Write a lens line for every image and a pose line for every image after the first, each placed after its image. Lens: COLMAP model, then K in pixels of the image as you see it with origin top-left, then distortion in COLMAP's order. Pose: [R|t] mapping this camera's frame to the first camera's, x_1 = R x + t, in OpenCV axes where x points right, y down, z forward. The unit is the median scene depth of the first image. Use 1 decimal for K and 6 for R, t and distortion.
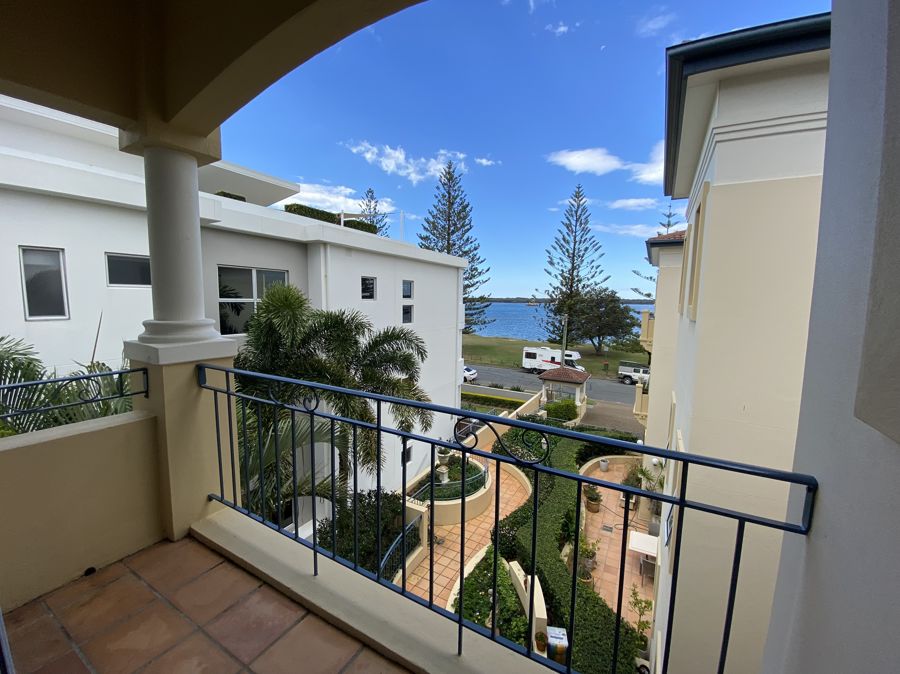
lens RADIAL K [[367.0, 0, 452.0], [0, 367.0, 336.8], [0, 0, 1]] dist [0.026974, -0.023283]
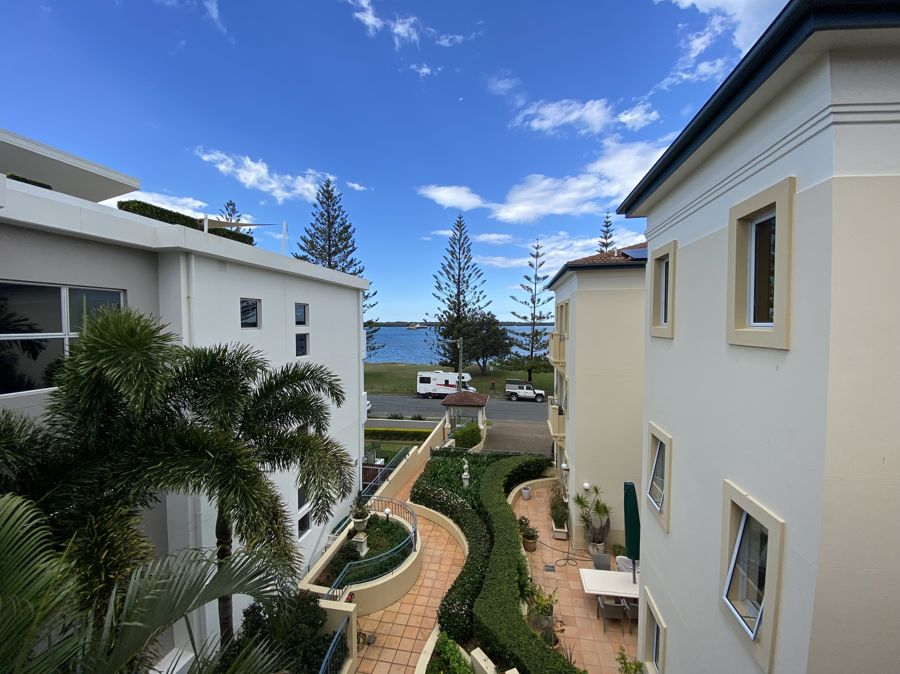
lens RADIAL K [[361.9, 0, 456.8], [0, 361.9, 334.8], [0, 0, 1]] dist [0.031151, -0.031500]
pose [[0.940925, -0.025911, 0.337622, -0.069252], [0.048997, 0.996993, -0.060034, -0.017699], [-0.335051, 0.073030, 0.939366, 0.123088]]
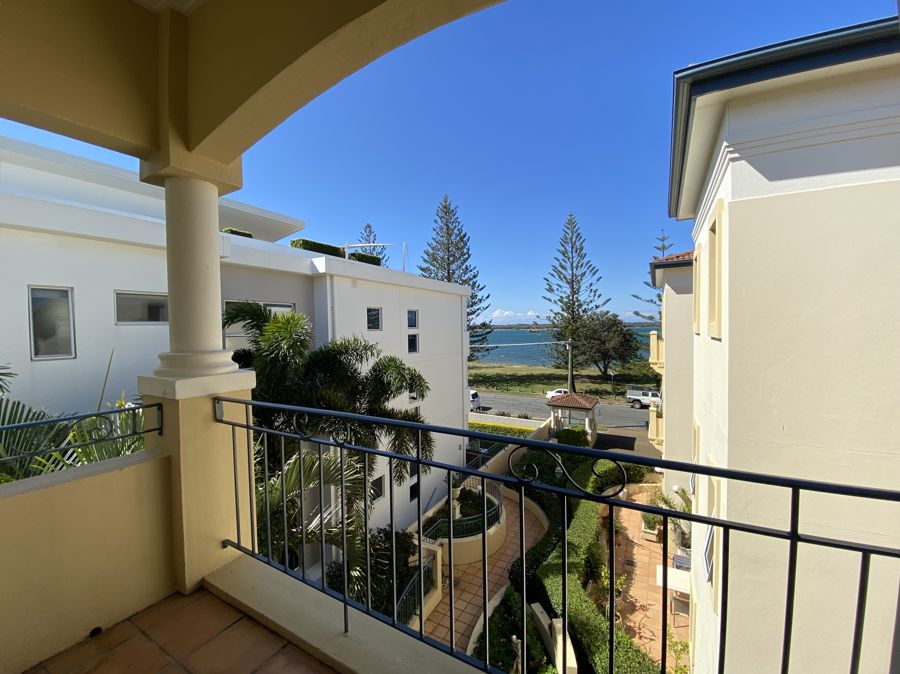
lens RADIAL K [[366.2, 0, 450.0], [0, 366.2, 337.0], [0, 0, 1]] dist [0.028958, -0.023314]
pose [[0.999453, -0.032555, -0.005780, -0.014267], [0.031999, 0.996378, -0.078789, 0.002370], [0.008324, 0.078561, 0.996875, 0.009413]]
